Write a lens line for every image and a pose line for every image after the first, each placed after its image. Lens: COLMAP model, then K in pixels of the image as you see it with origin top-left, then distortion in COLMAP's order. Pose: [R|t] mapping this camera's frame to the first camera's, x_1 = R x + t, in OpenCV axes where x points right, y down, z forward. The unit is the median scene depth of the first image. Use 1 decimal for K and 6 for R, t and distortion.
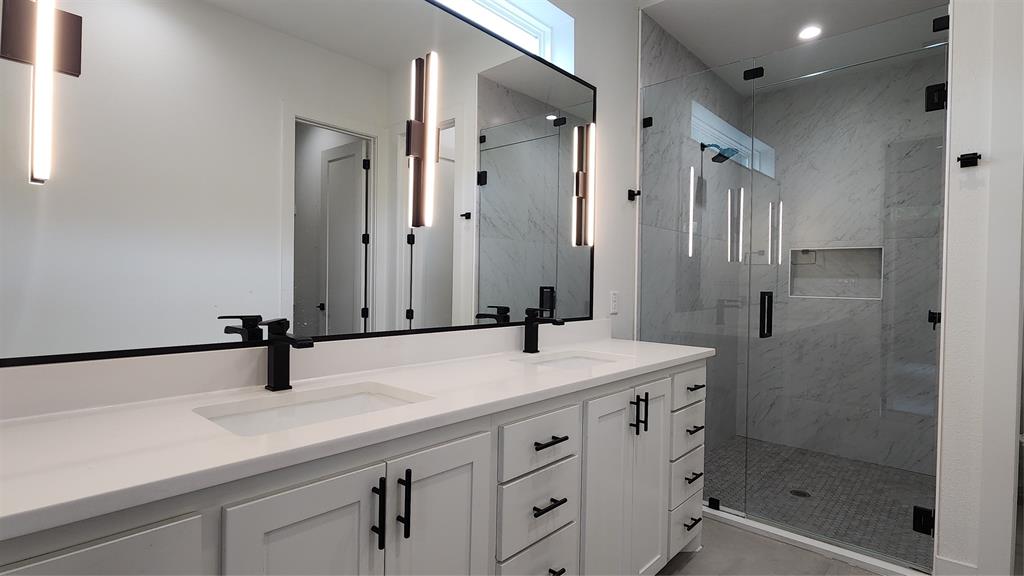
lens RADIAL K [[509.7, 0, 511.6], [0, 509.7, 291.3], [0, 0, 1]] dist [0.004336, -0.000333]
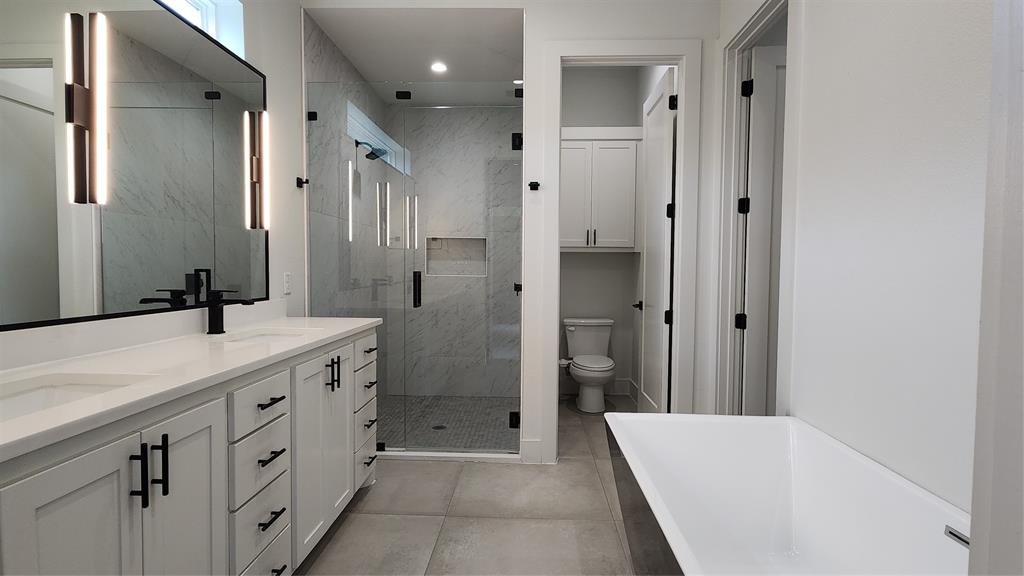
lens RADIAL K [[507.2, 0, 514.4], [0, 507.2, 290.9], [0, 0, 1]] dist [0.001193, -0.001006]
pose [[0.768253, -0.036157, 0.639125, -0.117145], [0.013526, 0.999098, 0.040262, 0.001889], [-0.640004, -0.022287, 0.768048, -0.121163]]
